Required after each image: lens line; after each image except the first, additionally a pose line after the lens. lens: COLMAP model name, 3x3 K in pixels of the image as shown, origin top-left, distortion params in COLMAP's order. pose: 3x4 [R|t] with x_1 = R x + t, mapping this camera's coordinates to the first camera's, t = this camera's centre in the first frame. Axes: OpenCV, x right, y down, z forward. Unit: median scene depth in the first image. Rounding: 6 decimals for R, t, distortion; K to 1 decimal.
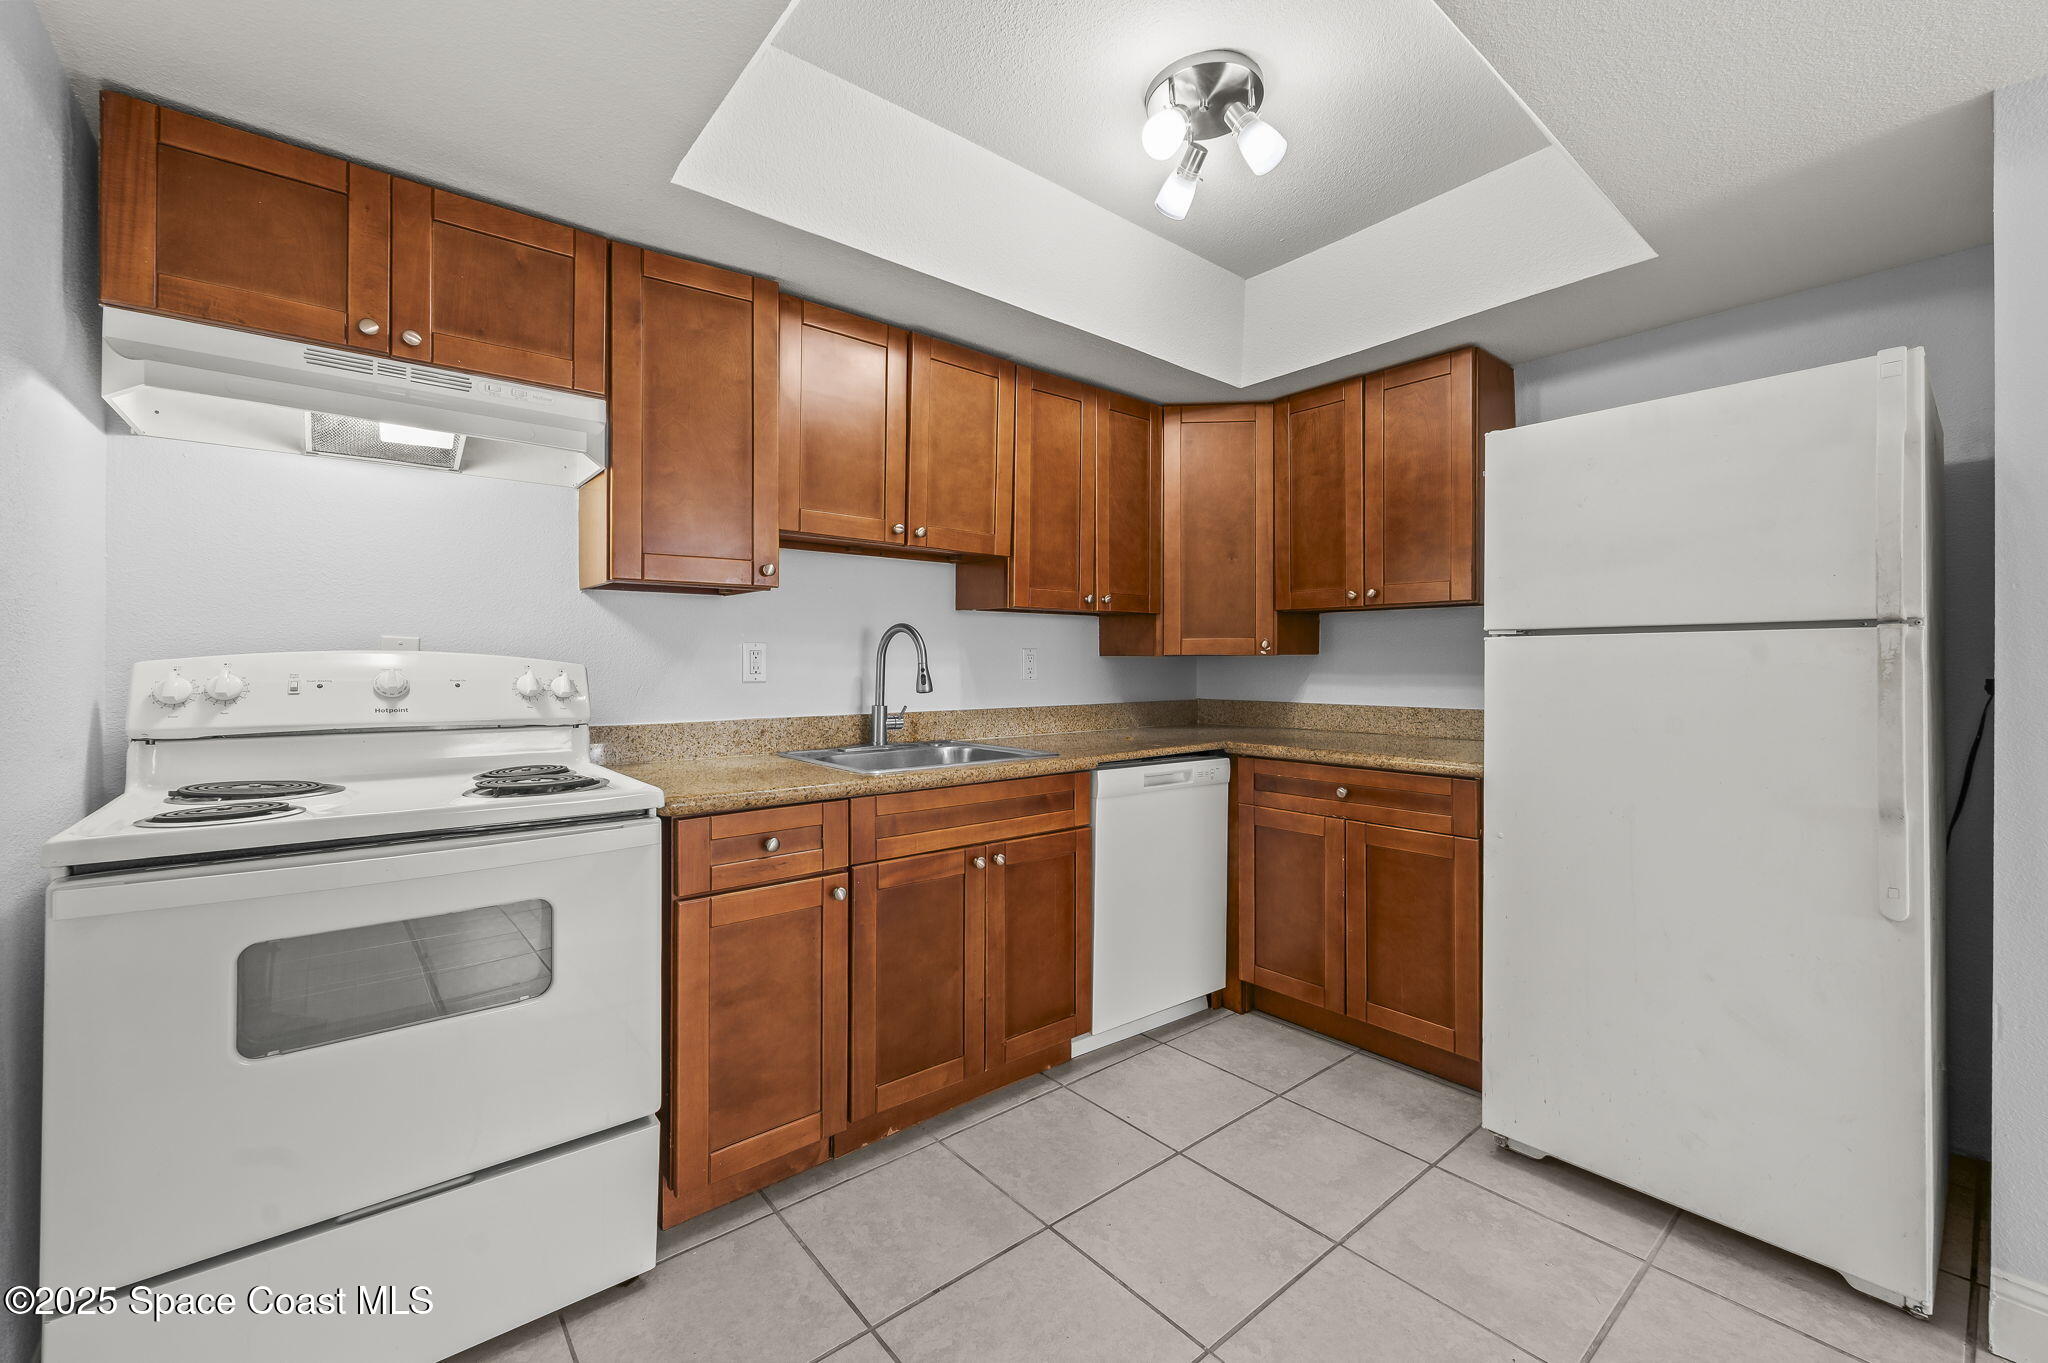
lens RADIAL K [[830.5, 0, 1031.4], [0, 830.5, 665.1], [0, 0, 1]] dist [-0.000746, -0.000196]
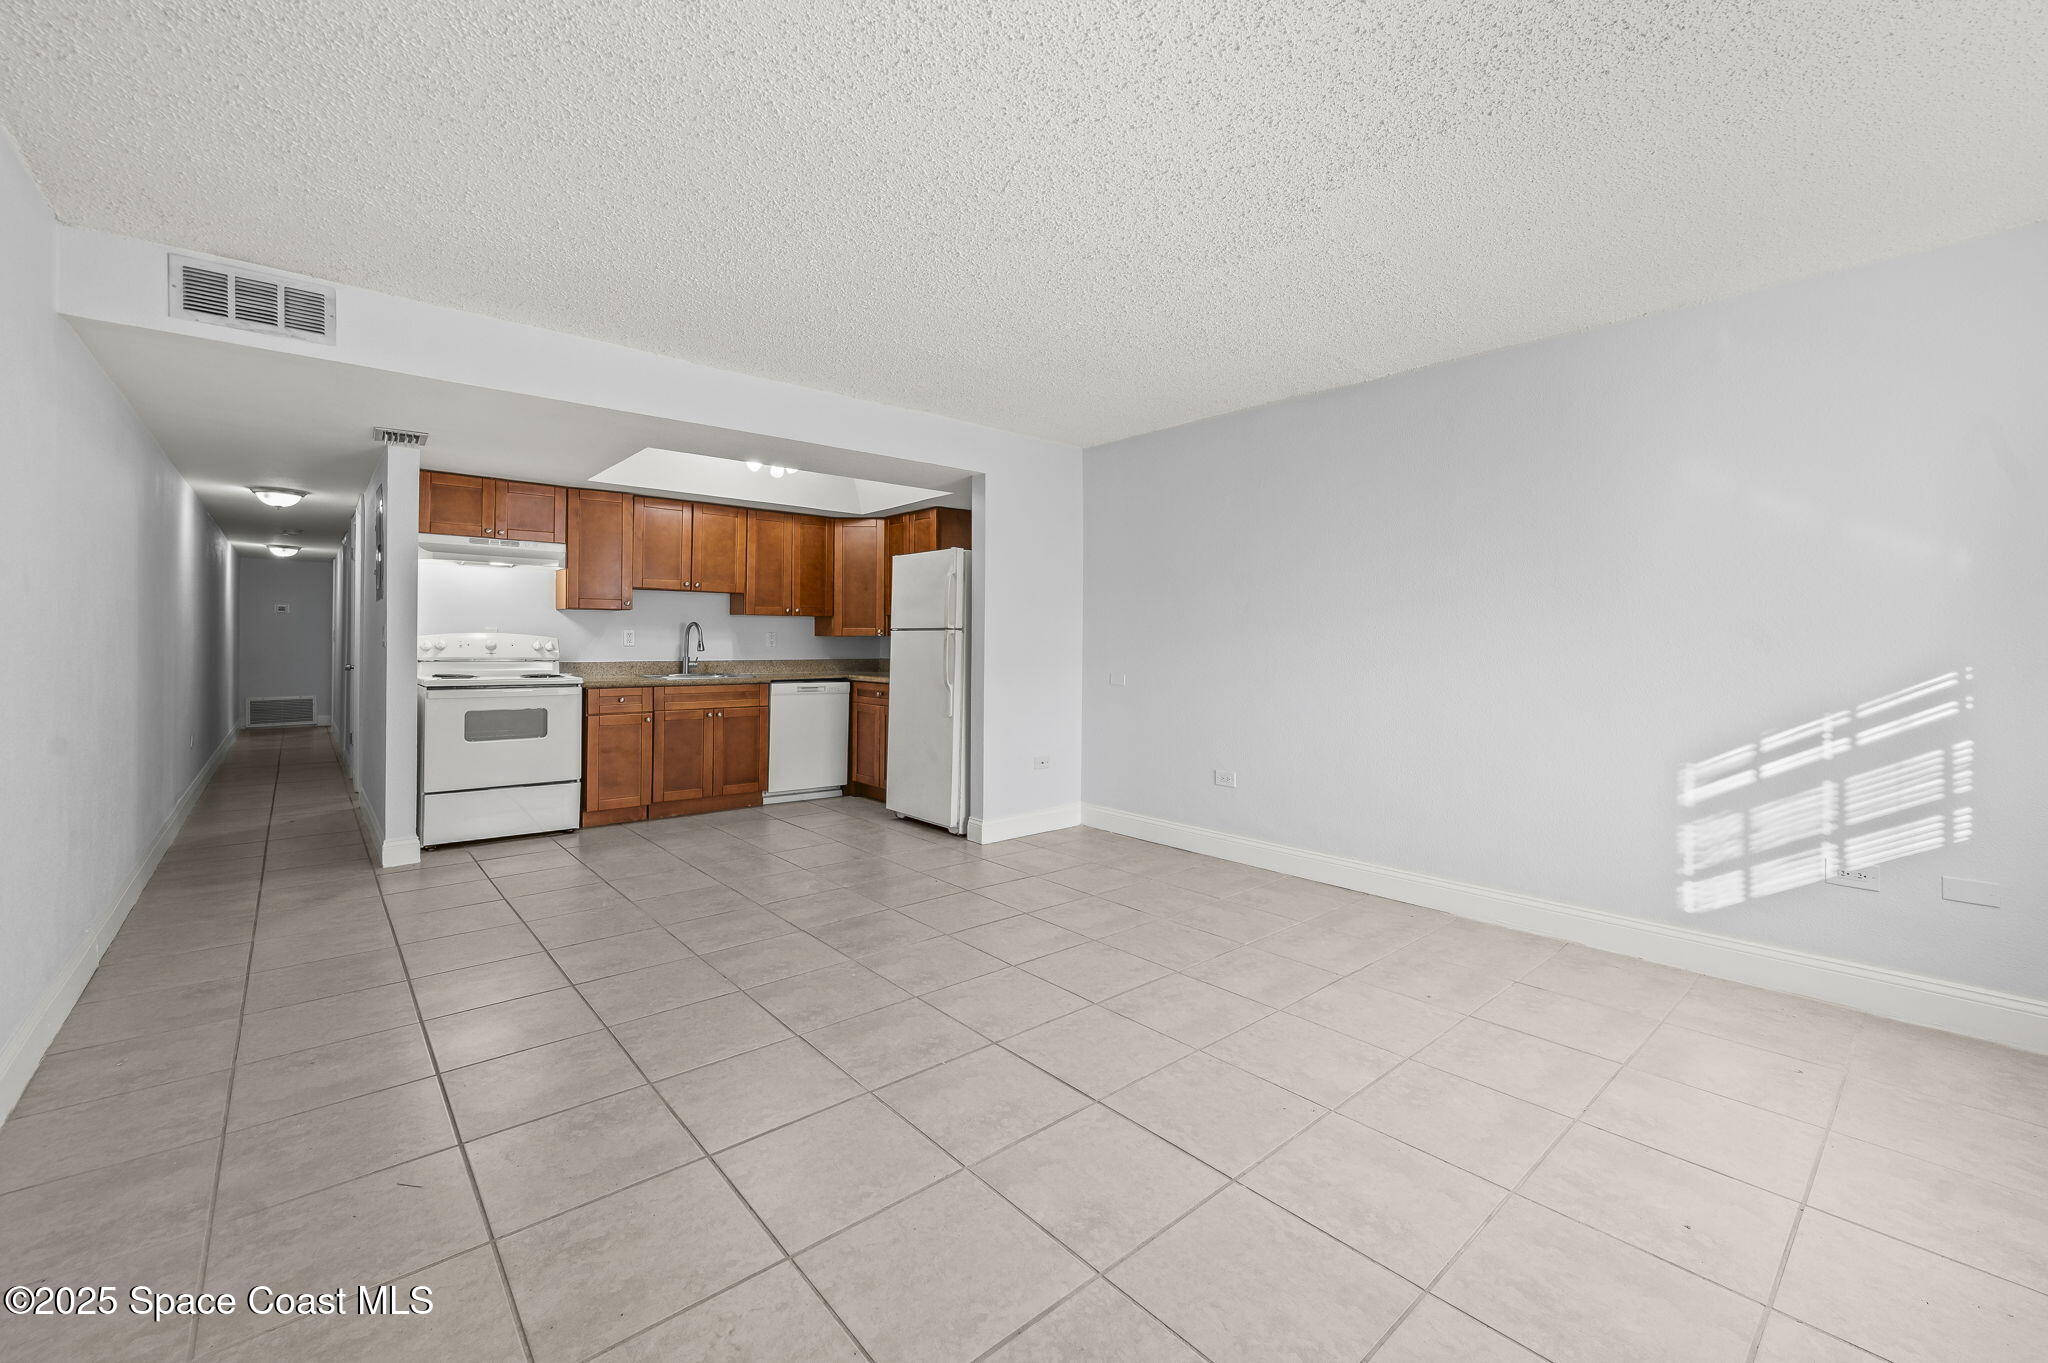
lens RADIAL K [[835.2, 0, 1033.8], [0, 835.2, 642.2], [0, 0, 1]] dist [0.001804, 0.000037]
pose [[0.999627, 0.007770, 0.026189, 0.889694], [-0.007807, 0.999969, 0.001315, -0.003416], [-0.026178, -0.001519, 0.999656, -1.665687]]
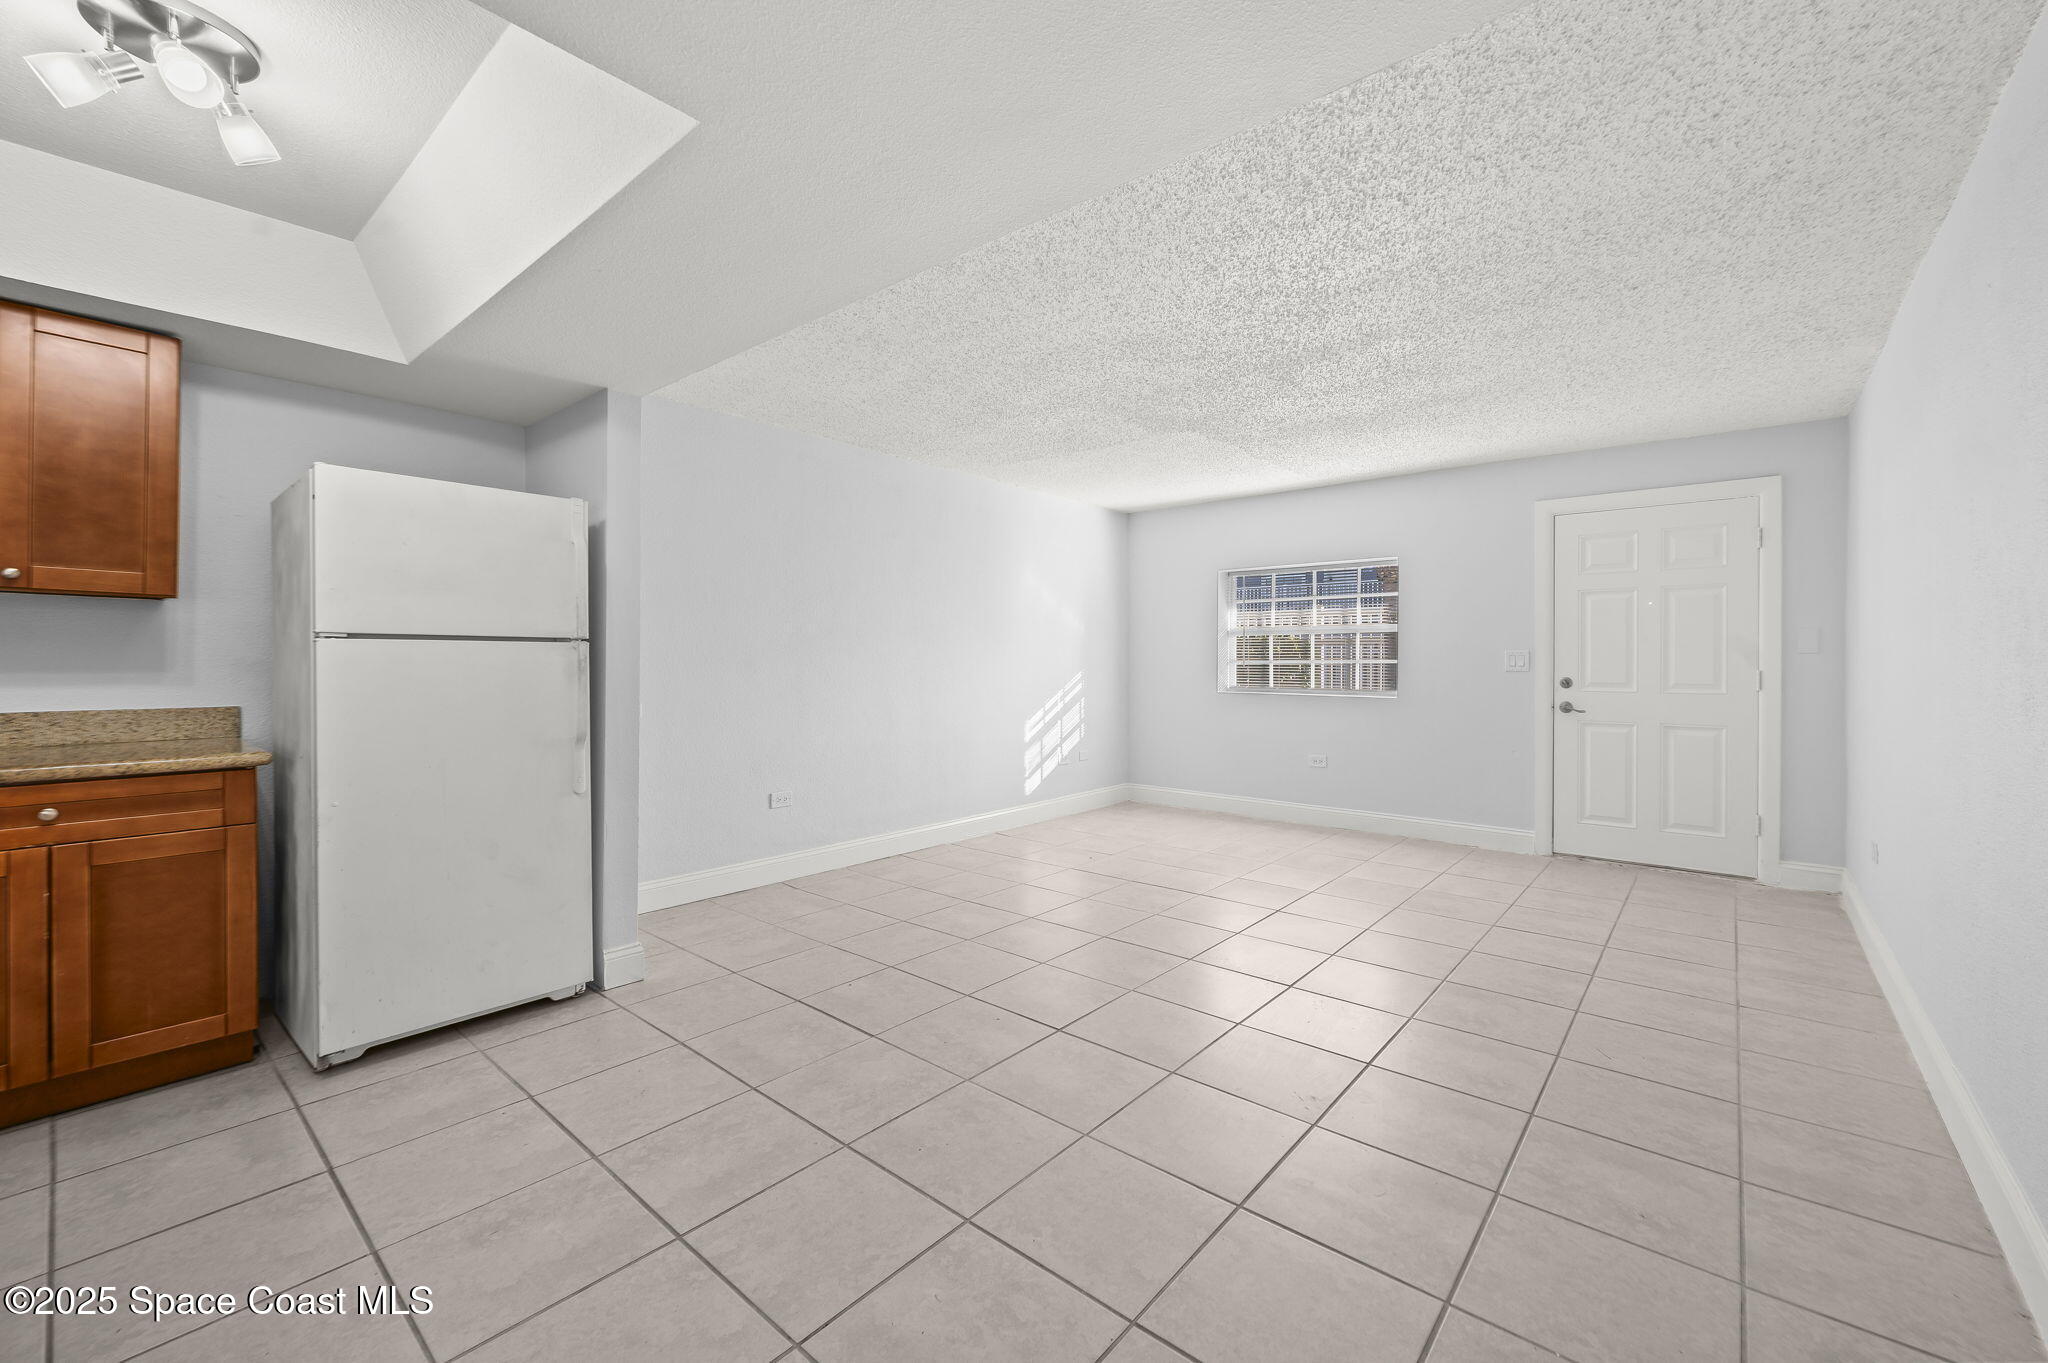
lens RADIAL K [[830.5, 0, 1031.4], [0, 830.5, 665.1], [0, 0, 1]] dist [-0.000746, -0.000196]
pose [[-0.167799, -0.003515, 0.985815, -0.736859], [-0.001601, 0.999993, 0.003293, -0.001236], [-0.985820, -0.001025, -0.167804, 0.195808]]
